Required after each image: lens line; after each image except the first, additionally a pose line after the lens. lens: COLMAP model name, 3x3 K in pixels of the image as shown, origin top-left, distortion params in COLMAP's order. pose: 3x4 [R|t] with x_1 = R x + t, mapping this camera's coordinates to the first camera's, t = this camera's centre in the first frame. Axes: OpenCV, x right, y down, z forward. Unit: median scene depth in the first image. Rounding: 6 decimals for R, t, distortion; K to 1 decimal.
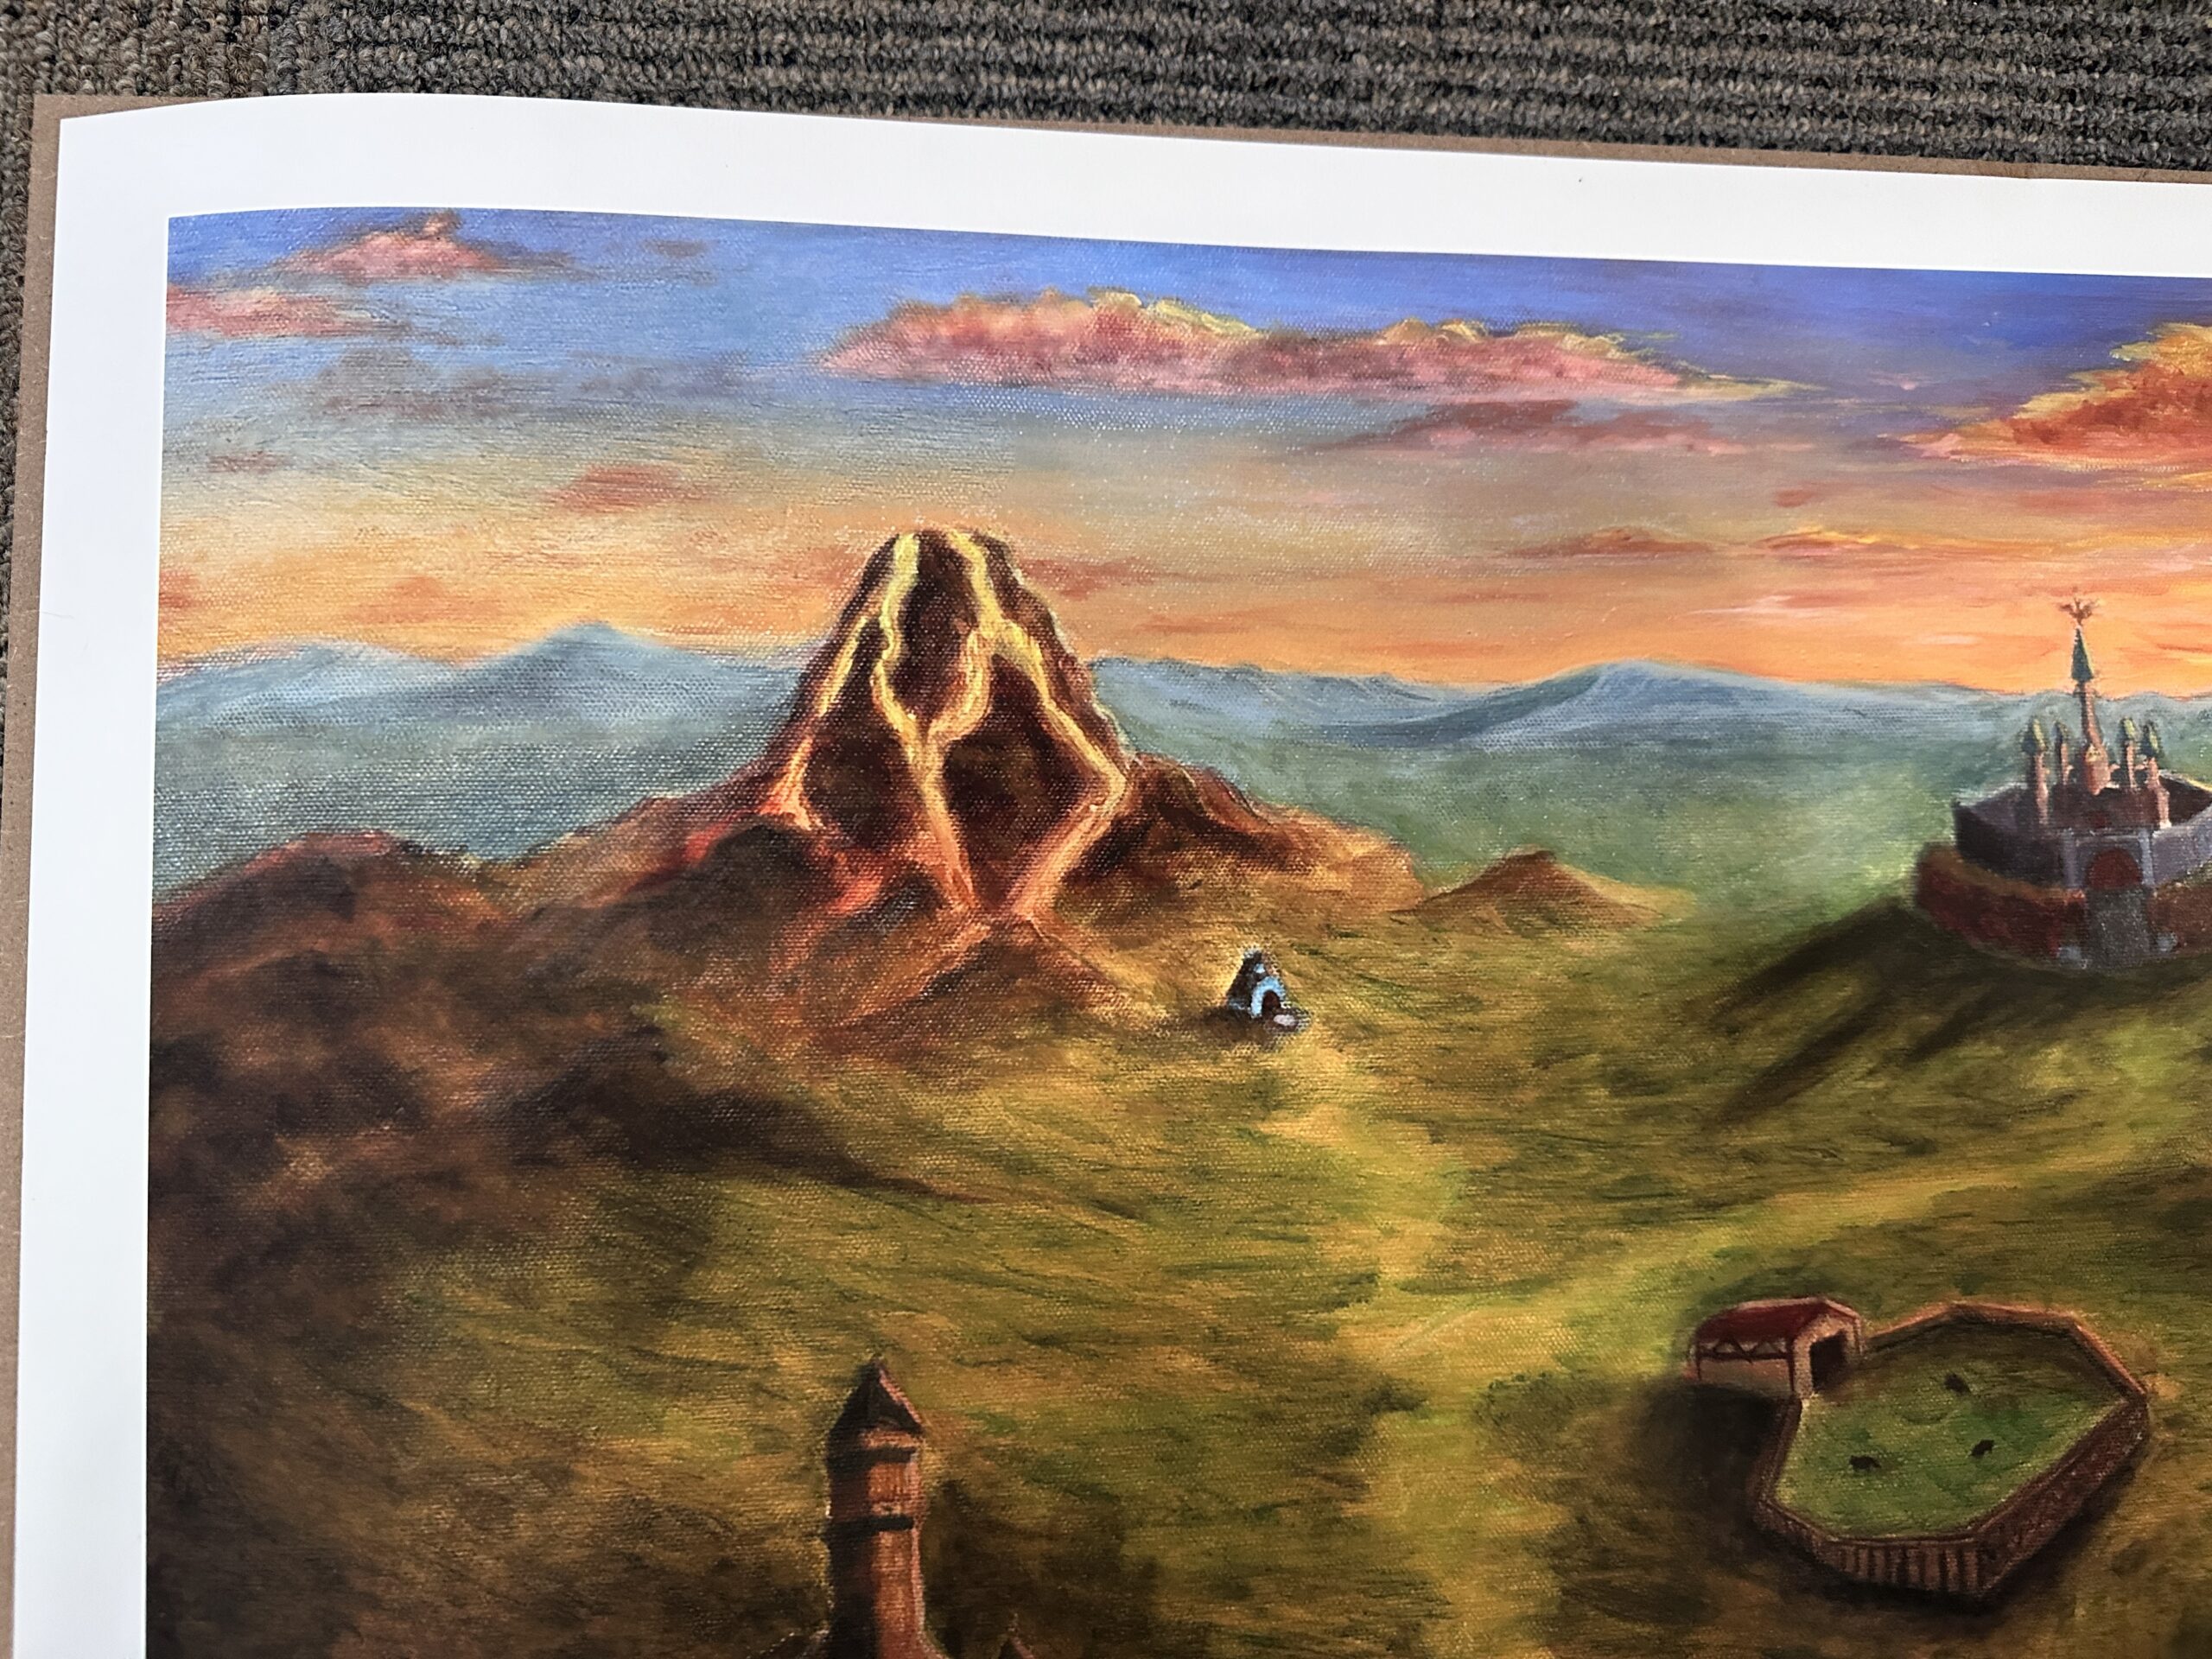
lens RADIAL K [[1531.9, 0, 1106.0], [0, 1531.9, 829.5], [0, 0, 1]] dist [-0.024121, 0.004659]
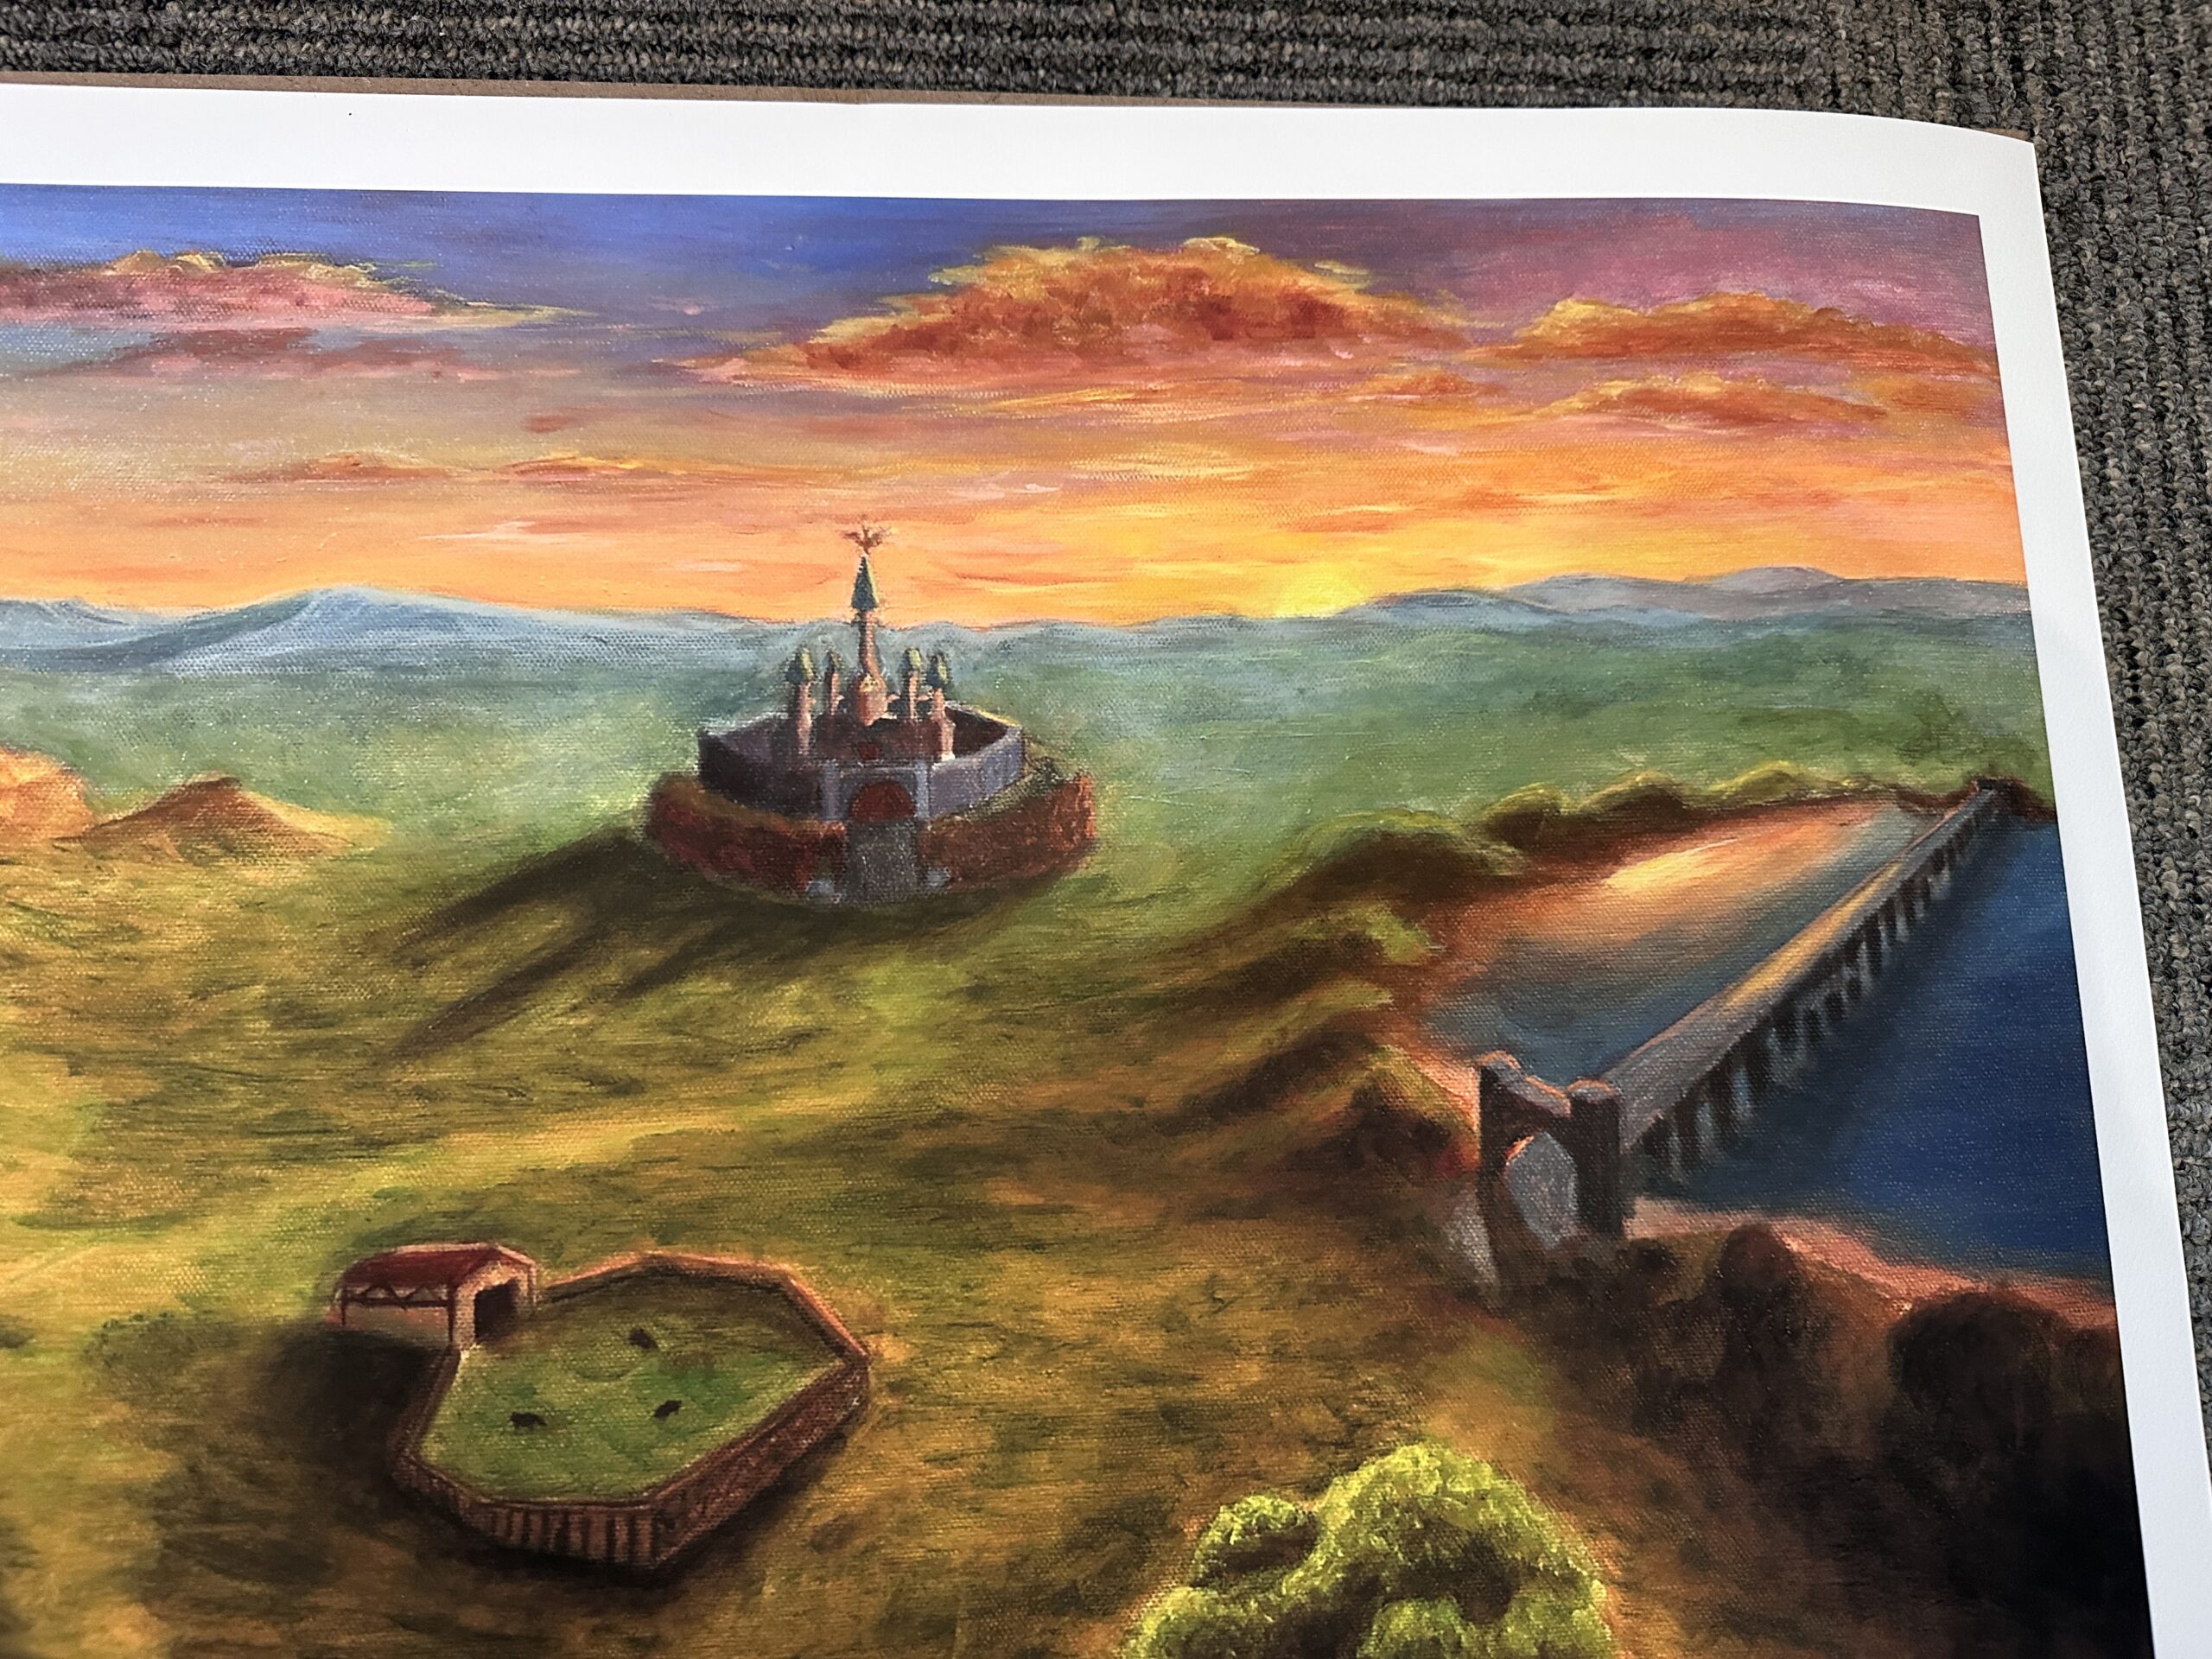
lens RADIAL K [[1531.9, 0, 1106.0], [0, 1531.9, 829.5], [0, 0, 1]] dist [-0.024121, 0.004659]
pose [[0.999524, -0.002877, -0.030705, 0.894364], [0.001436, 0.998901, -0.046855, 0.095385], [0.030806, 0.046789, 0.998430, 0.047978]]
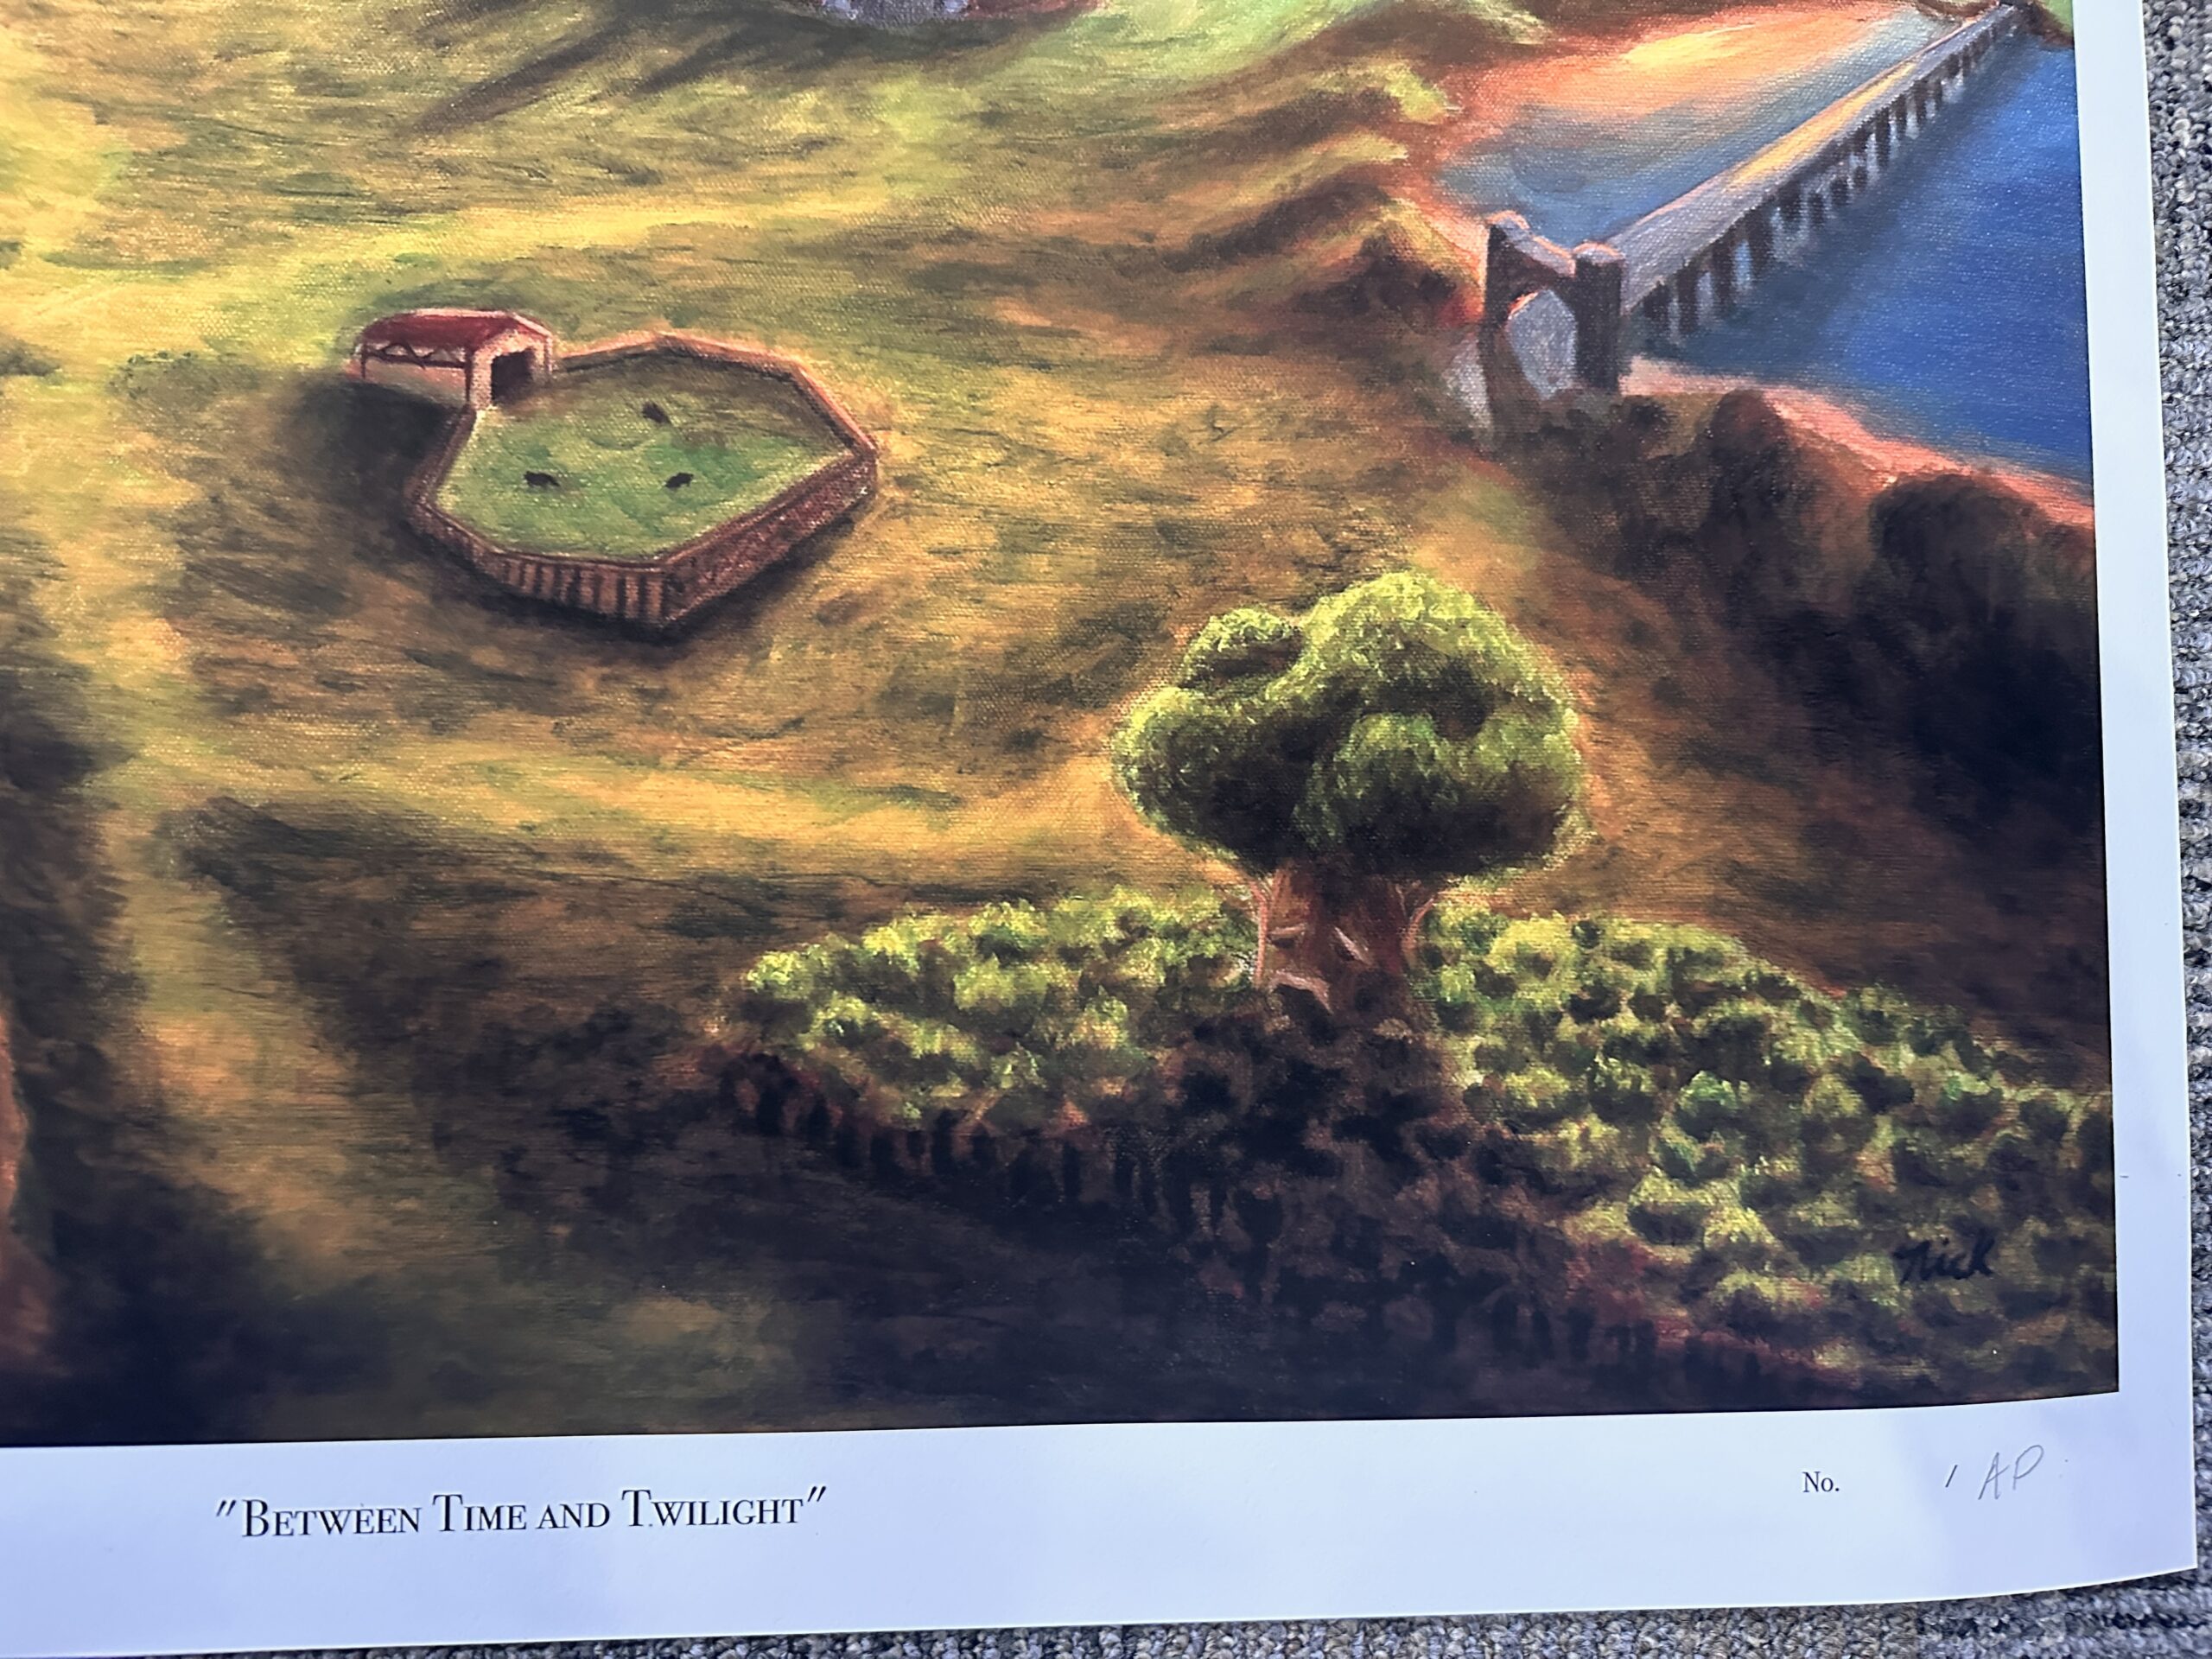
lens RADIAL K [[1531.9, 0, 1106.0], [0, 1531.9, 829.5], [0, 0, 1]] dist [-0.024121, 0.004659]
pose [[0.998749, 0.040102, -0.029887, 0.902534], [-0.039066, 0.998641, 0.034485, 0.595664], [0.031229, -0.033275, 0.998958, 0.030755]]
